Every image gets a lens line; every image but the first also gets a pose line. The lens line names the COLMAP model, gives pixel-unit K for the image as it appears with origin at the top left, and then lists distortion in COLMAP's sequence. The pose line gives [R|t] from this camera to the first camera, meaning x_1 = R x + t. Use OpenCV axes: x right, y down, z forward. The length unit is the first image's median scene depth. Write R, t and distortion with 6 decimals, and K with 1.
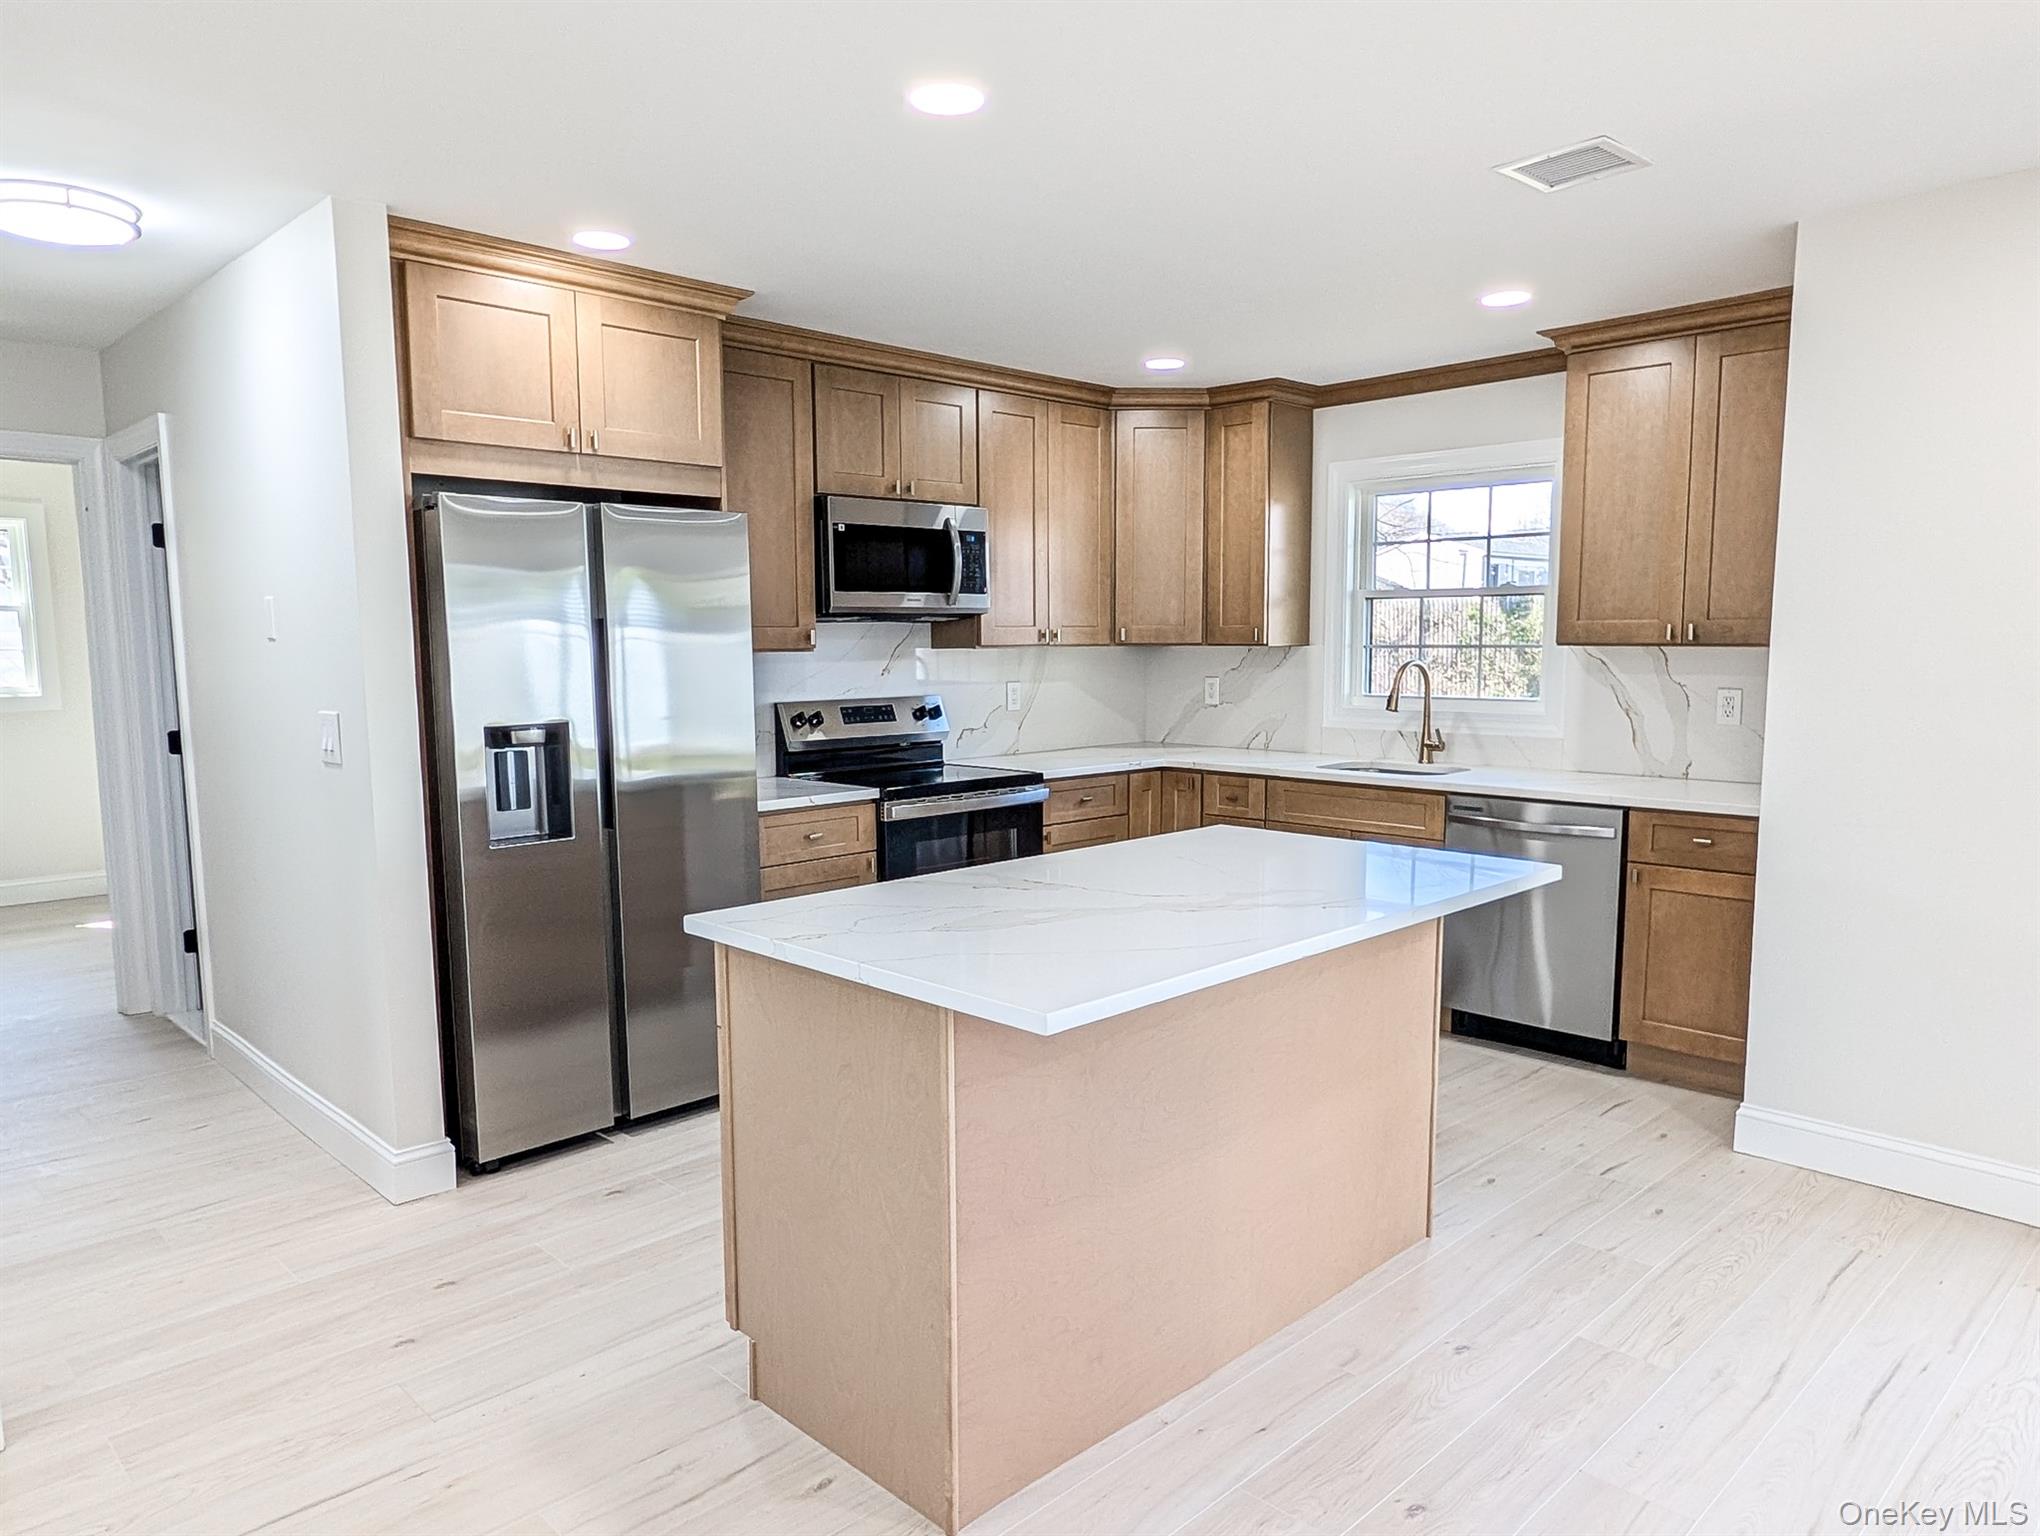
lens RADIAL K [[1364.8, 0, 1021.4], [0, 1364.8, 792.7], [0, 0, 1]] dist [-0.001747, -0.001486]
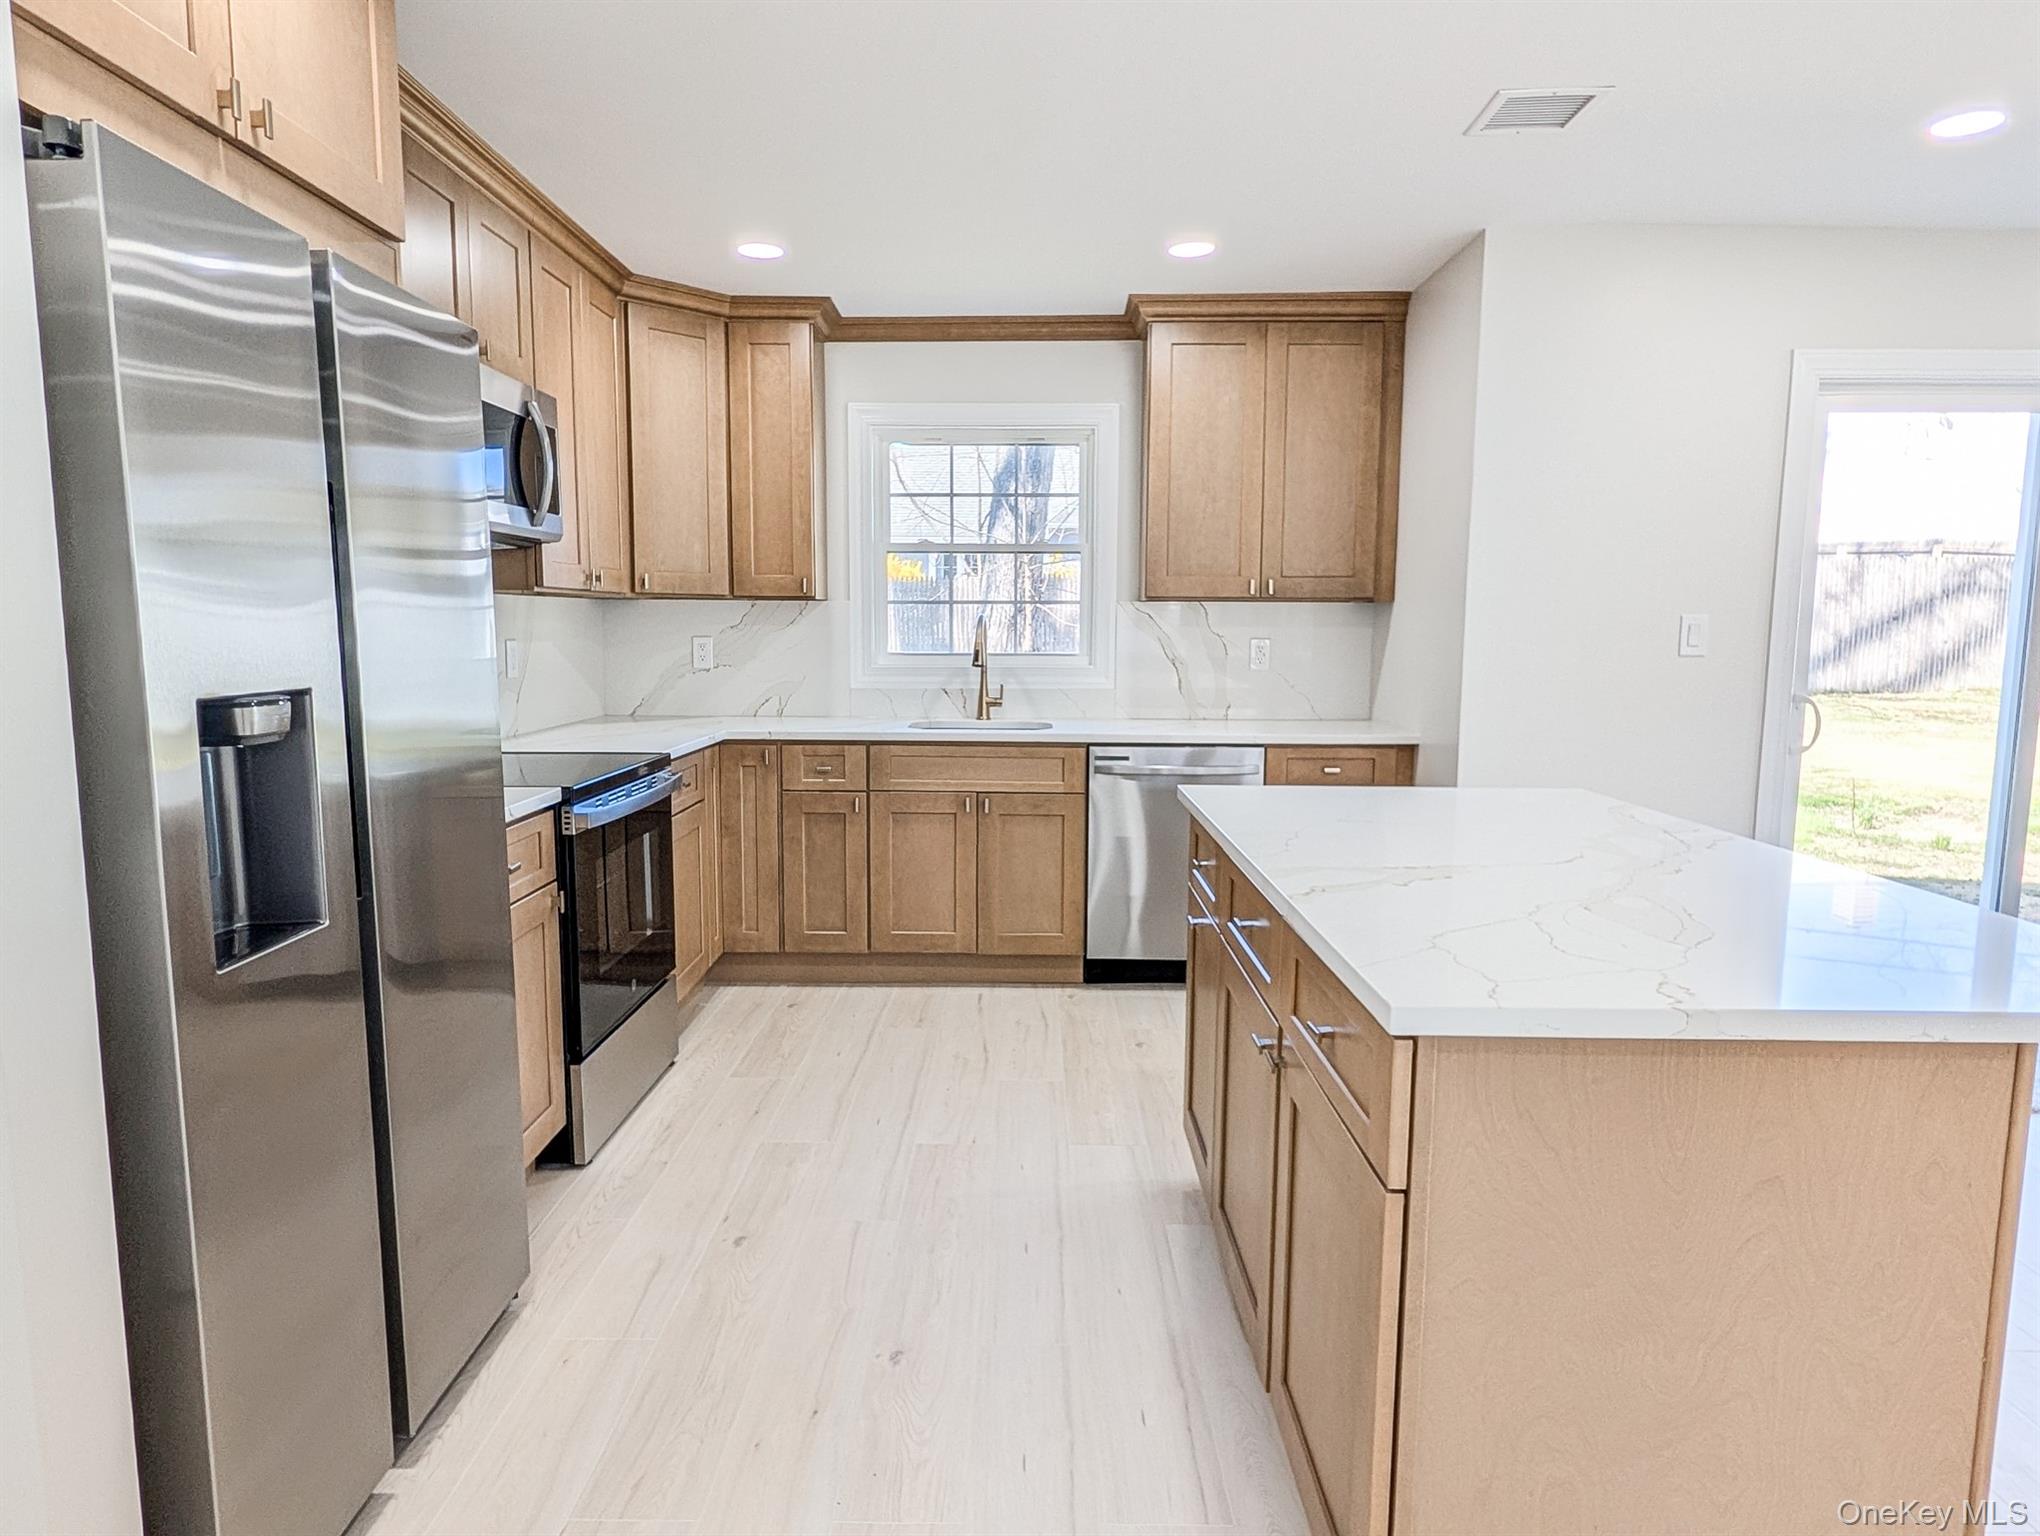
lens RADIAL K [[1293.9, 0, 1020.0], [0, 1293.9, 768.0], [0, 0, 1]] dist [0.006028, 0.000032]
pose [[0.705741, -0.074443, 0.704548, -0.378970], [0.072813, 0.996820, 0.032388, -0.016695], [-0.704718, 0.028442, 0.708917, 0.351742]]
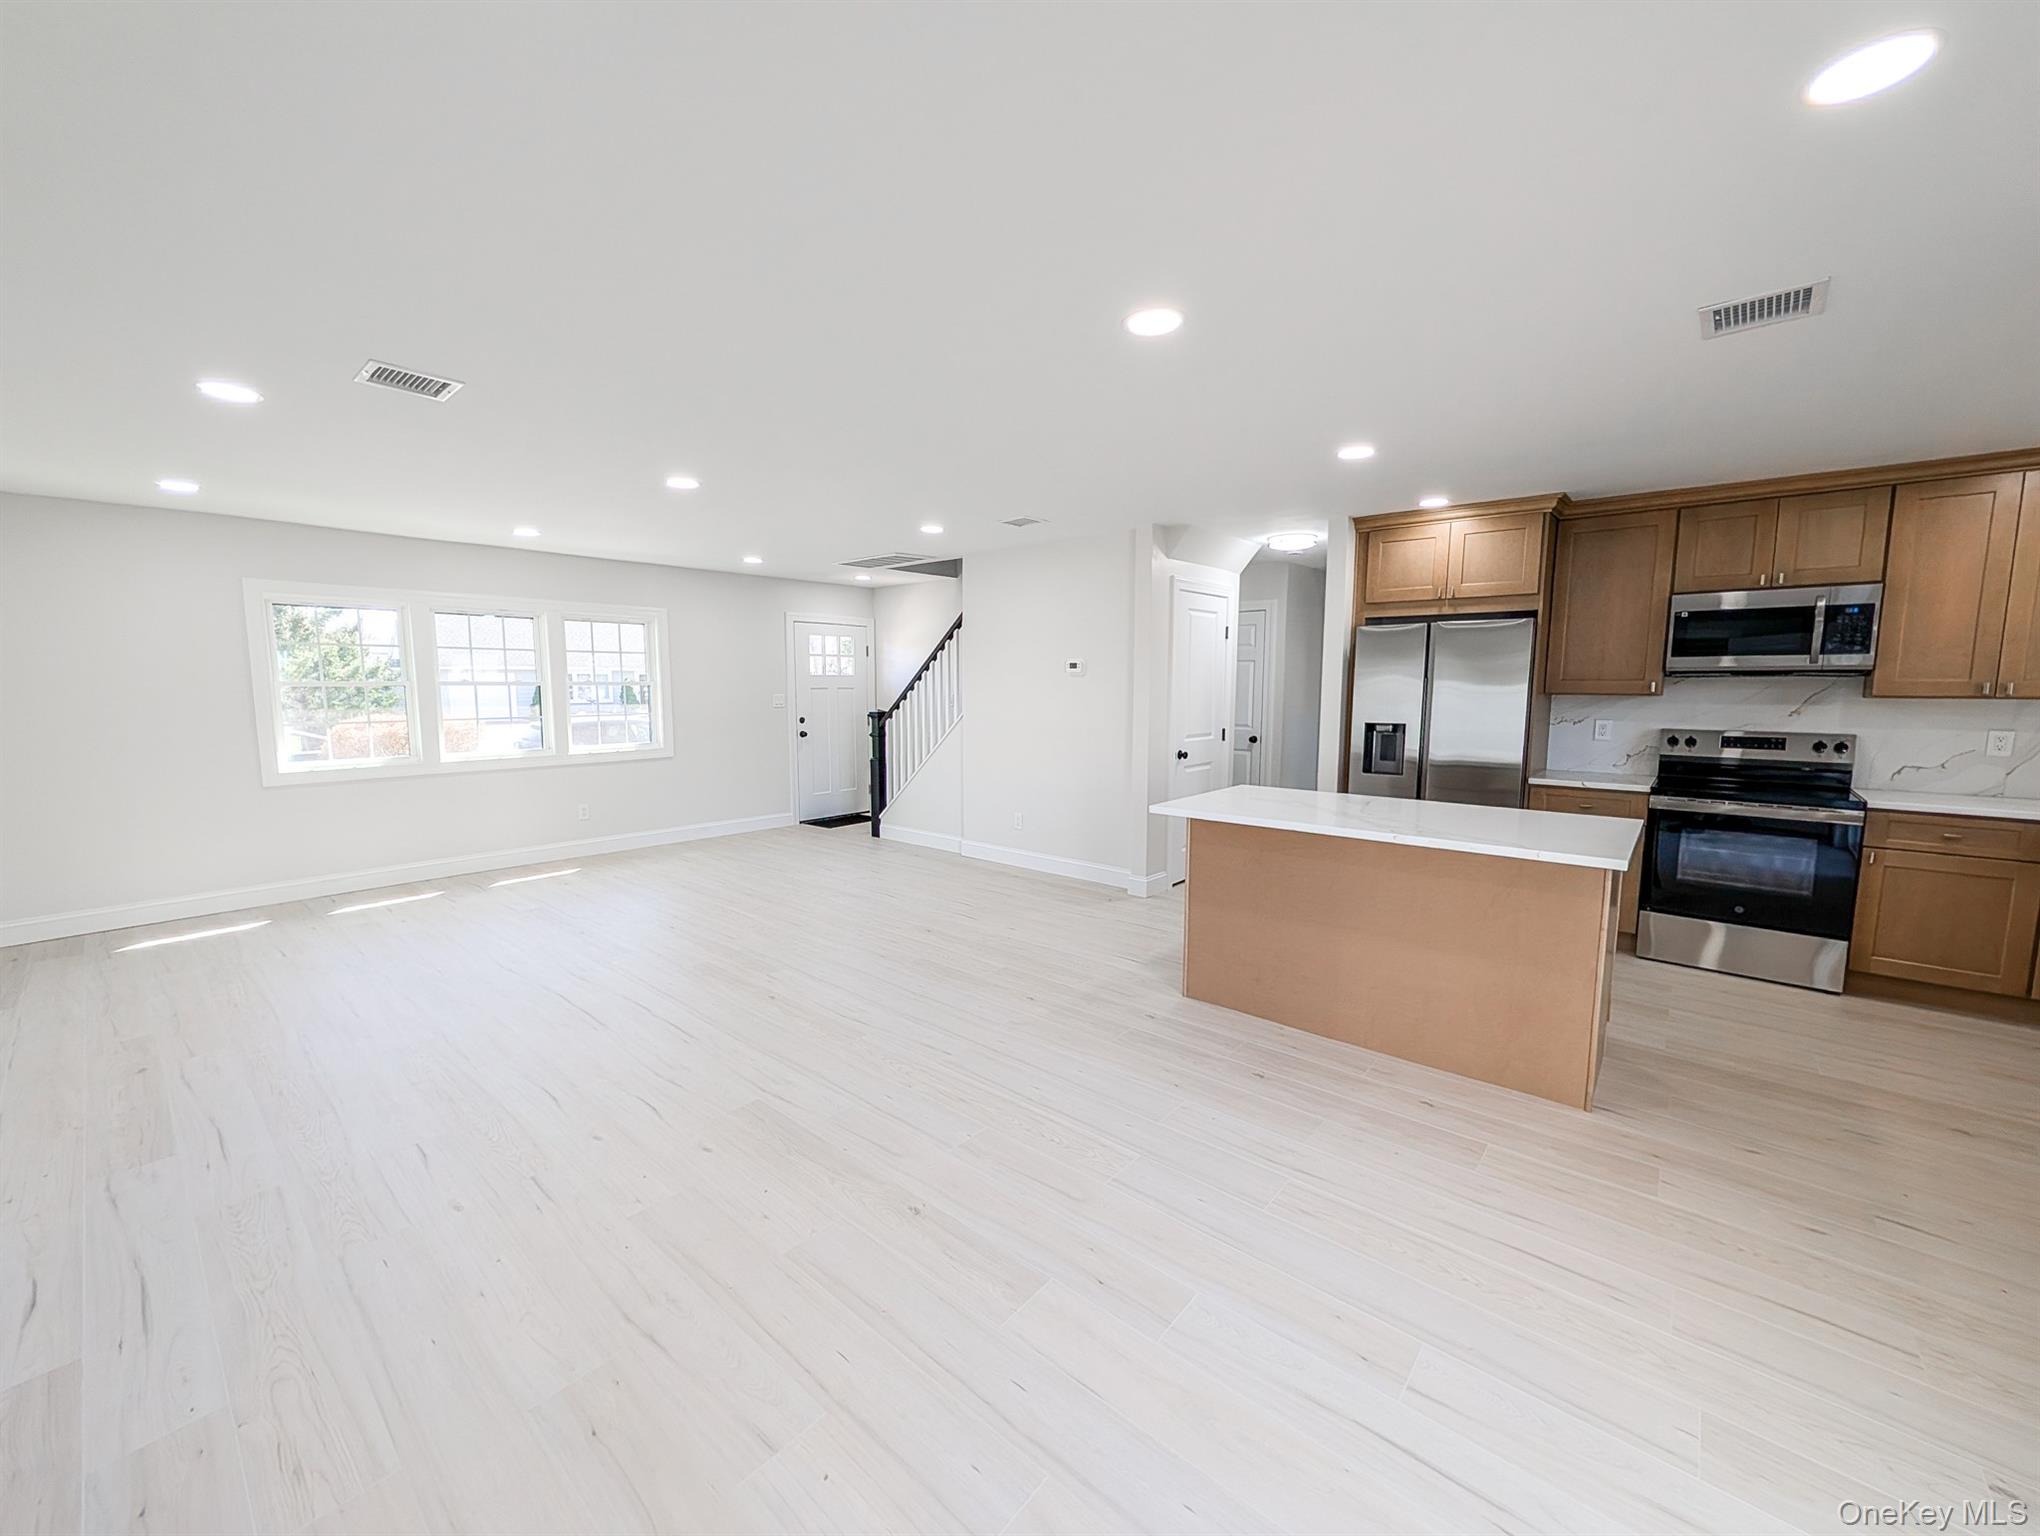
lens RADIAL K [[805.2, 0, 982.7], [0, 805.2, 767.1], [0, 0, 1]] dist [-0.000184, -0.000096]
pose [[0.050382, 0.110062, -0.992647, 0.724661], [-0.115852, 0.987844, 0.103649, -0.029838], [0.991988, 0.109778, 0.062520, 0.192463]]
